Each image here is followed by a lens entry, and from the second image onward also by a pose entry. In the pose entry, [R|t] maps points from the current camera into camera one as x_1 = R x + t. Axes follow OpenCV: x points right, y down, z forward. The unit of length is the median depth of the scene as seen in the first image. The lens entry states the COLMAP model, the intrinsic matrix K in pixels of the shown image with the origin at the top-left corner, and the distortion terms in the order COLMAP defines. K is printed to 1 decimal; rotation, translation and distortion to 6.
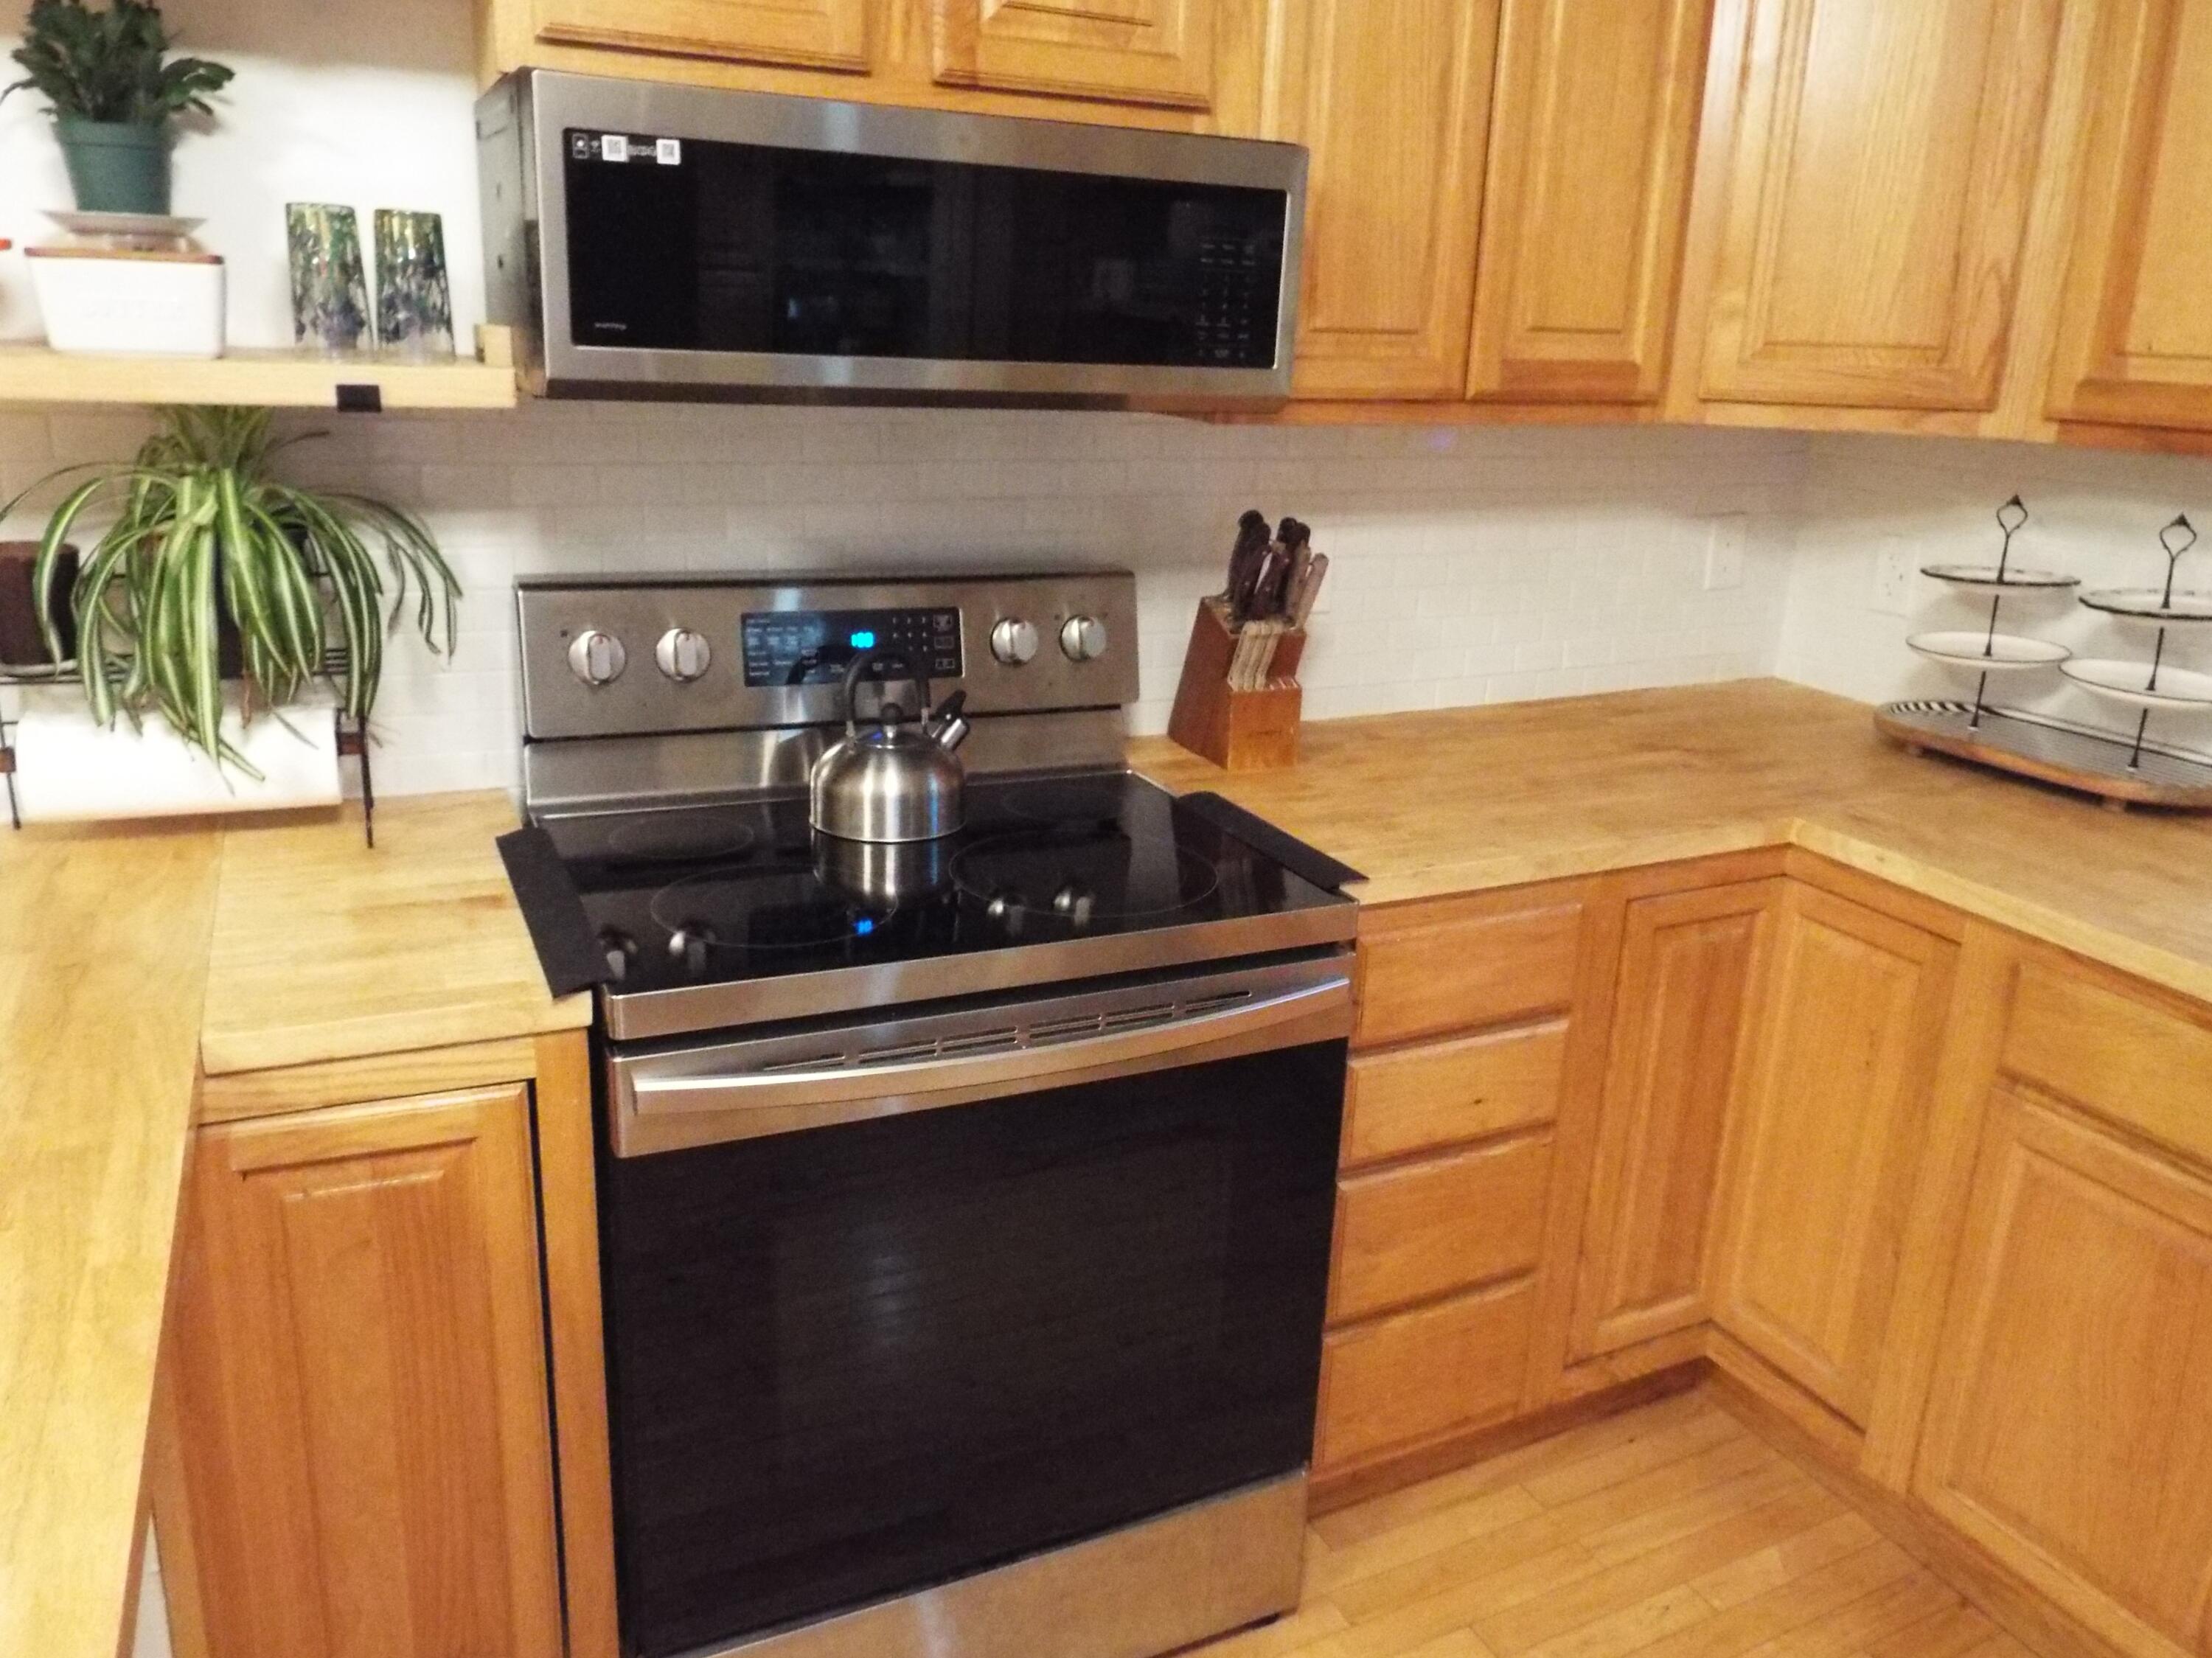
lens RADIAL K [[1646.3, 0, 1114.8], [0, 1646.3, 840.2], [0, 0, 1]] dist [0.022455, -0.007151]
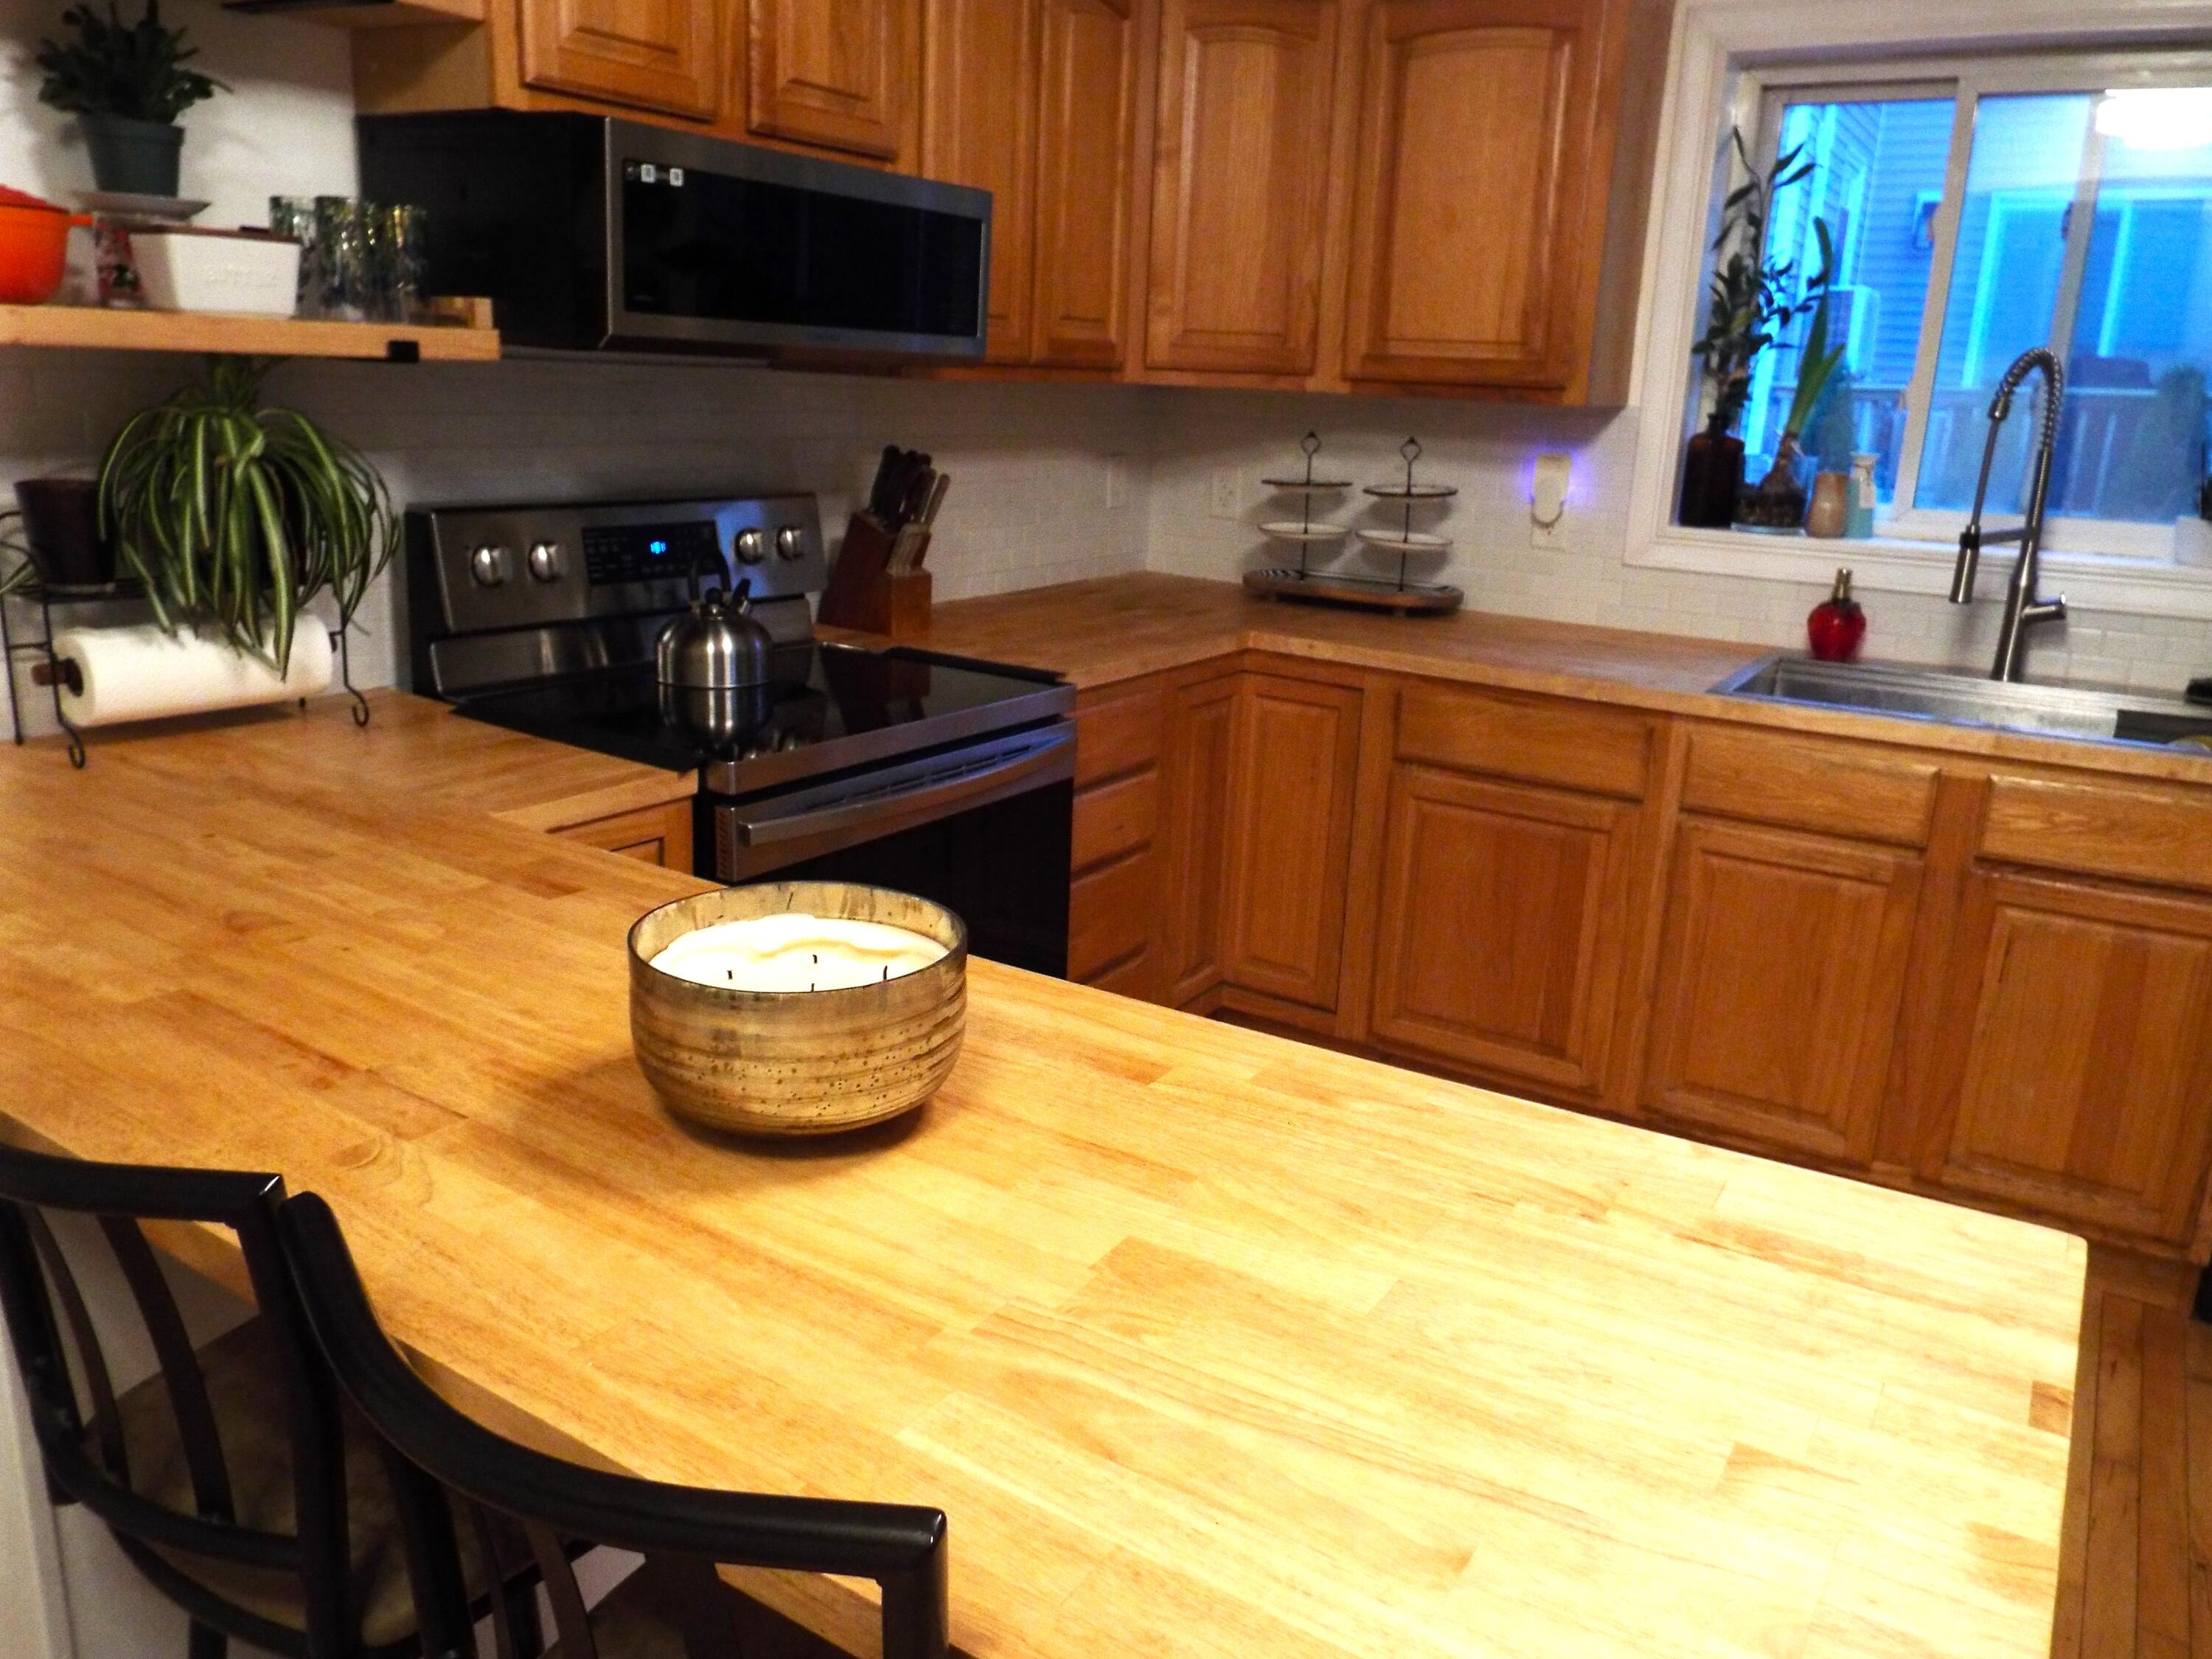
lens RADIAL K [[1646.4, 0, 1114.8], [0, 1646.4, 840.7], [0, 0, 1]] dist [0.022455, -0.007151]
pose [[0.859727, -0.136869, 0.492073, -0.515929], [0.139269, 0.989738, 0.031968, 0.118925], [-0.491399, 0.041047, 0.869967, -0.303344]]
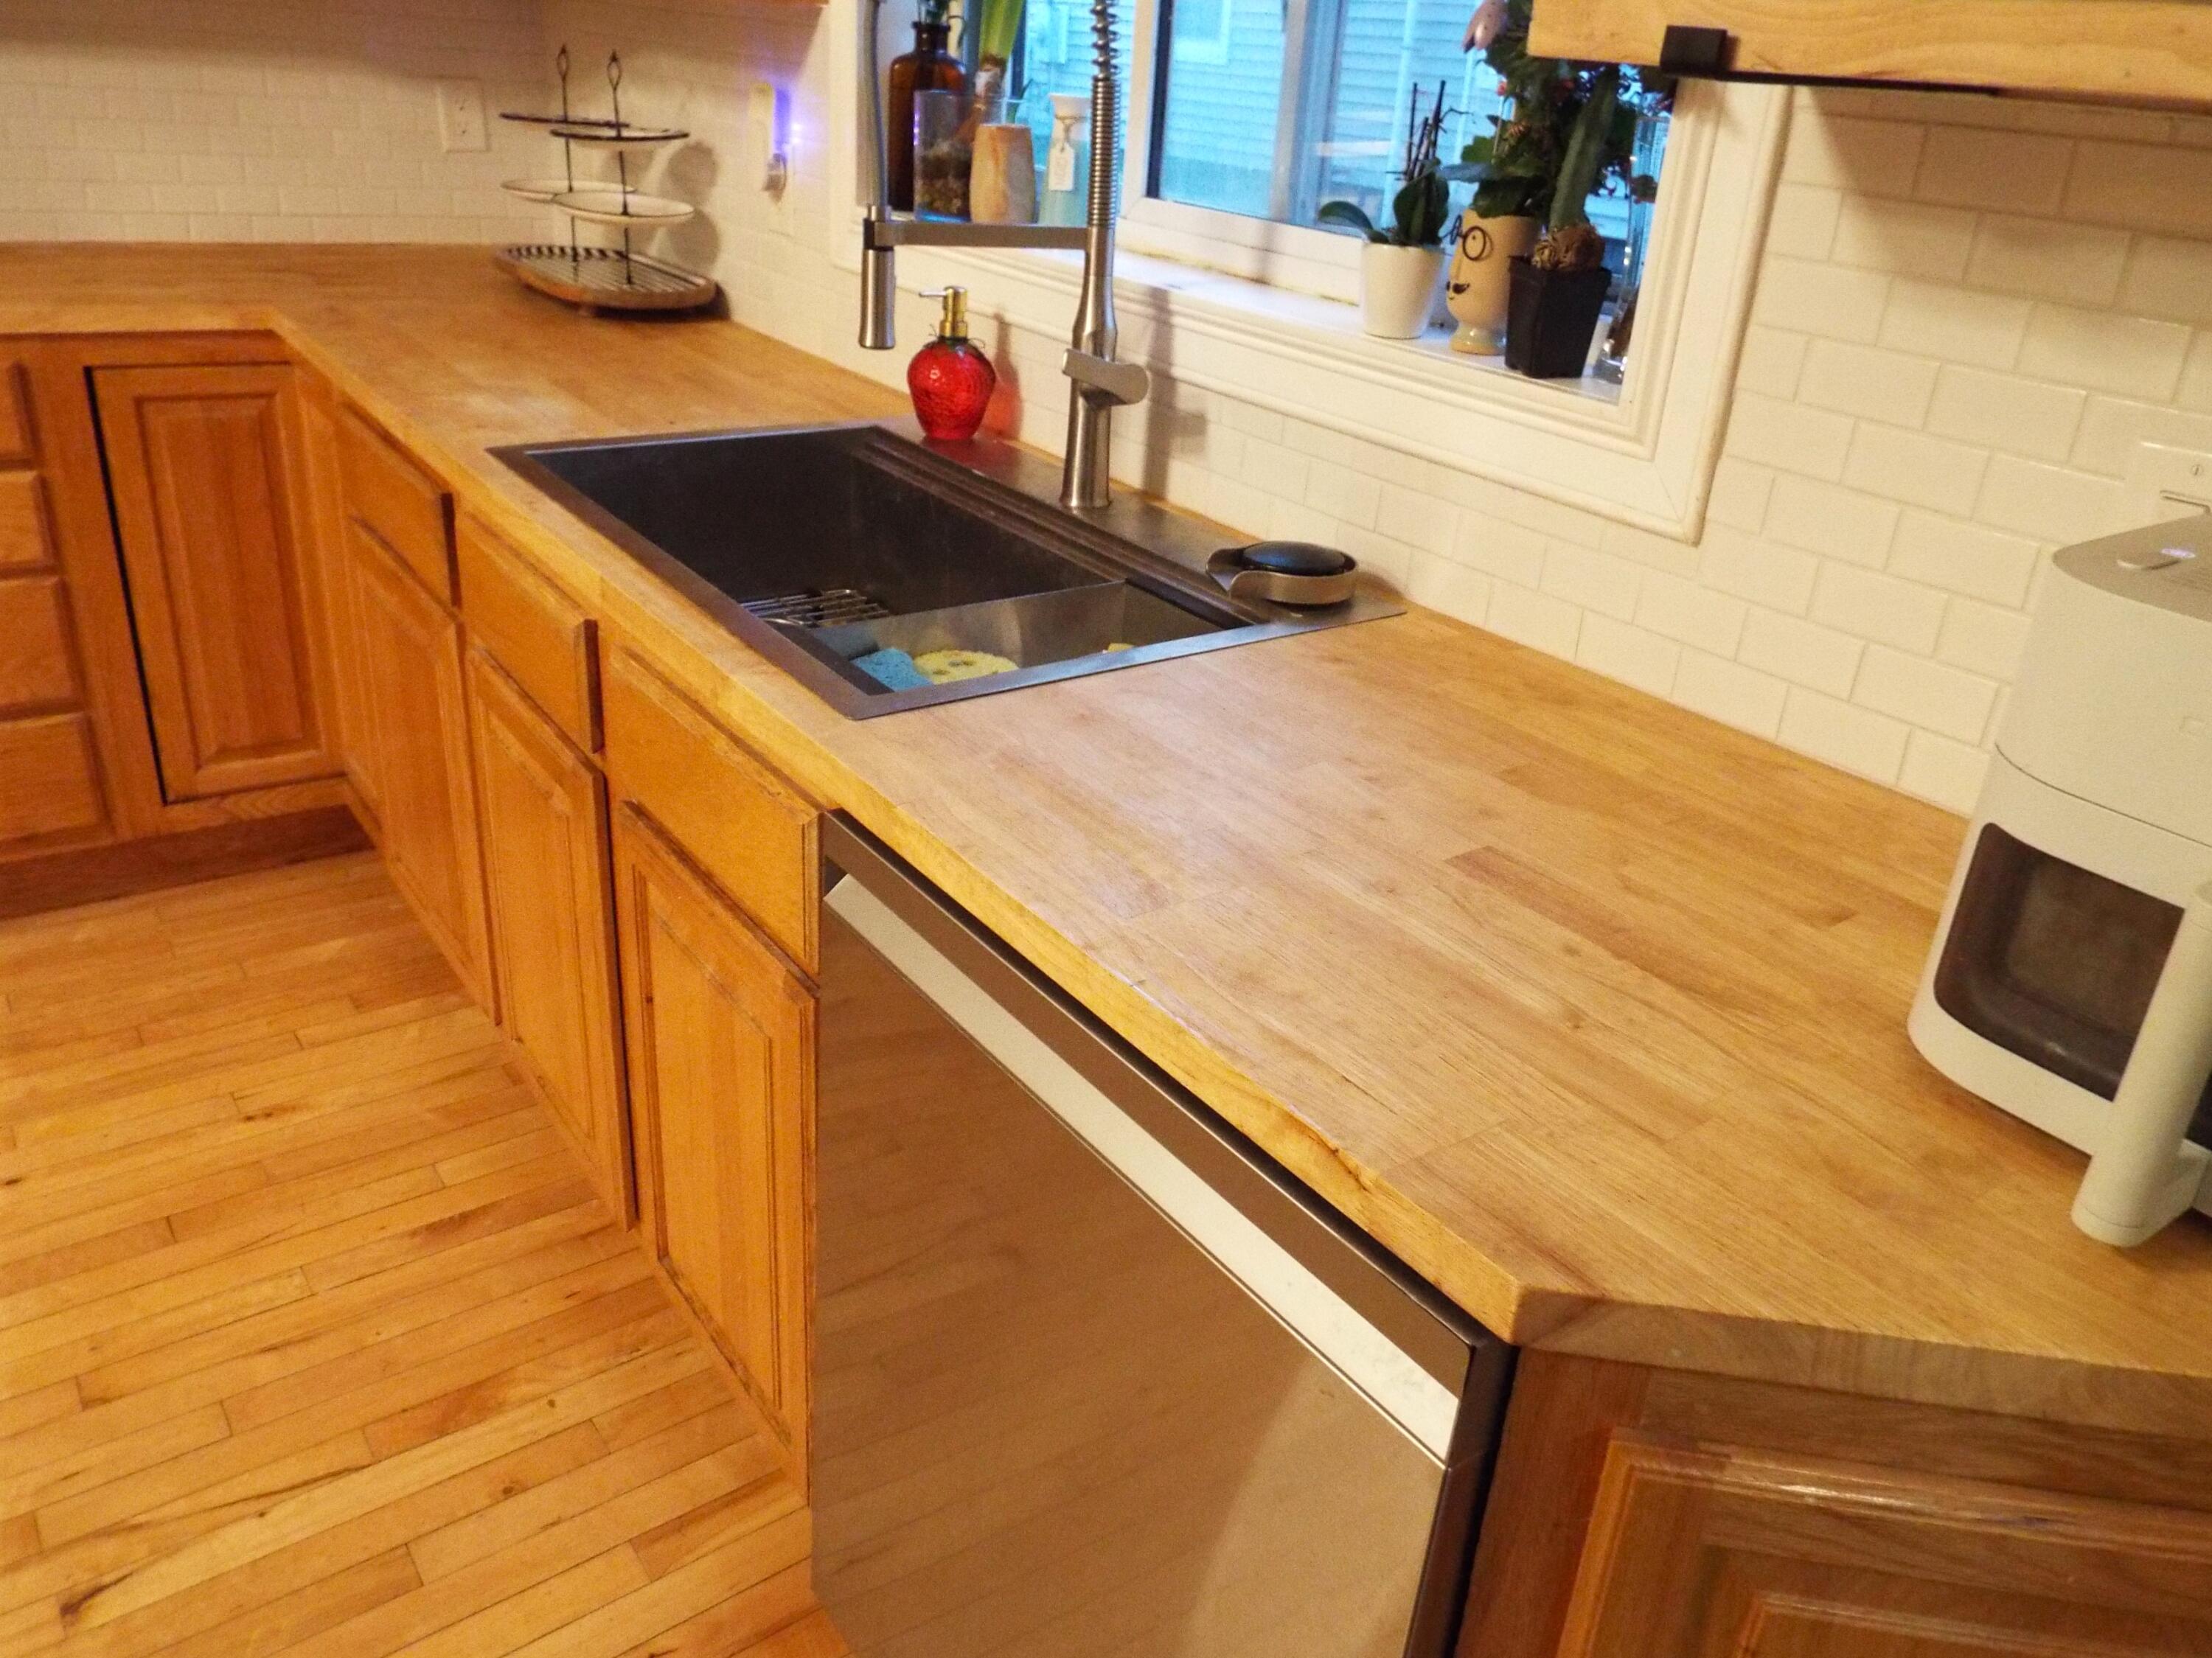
lens RADIAL K [[1646.3, 0, 1114.8], [0, 1646.3, 840.2], [0, 0, 1]] dist [0.022455, -0.007151]
pose [[0.981211, -0.028247, 0.190859, 0.779668], [0.000301, 0.989448, 0.144889, 0.193982], [-0.192937, -0.142109, 0.970866, -0.297879]]
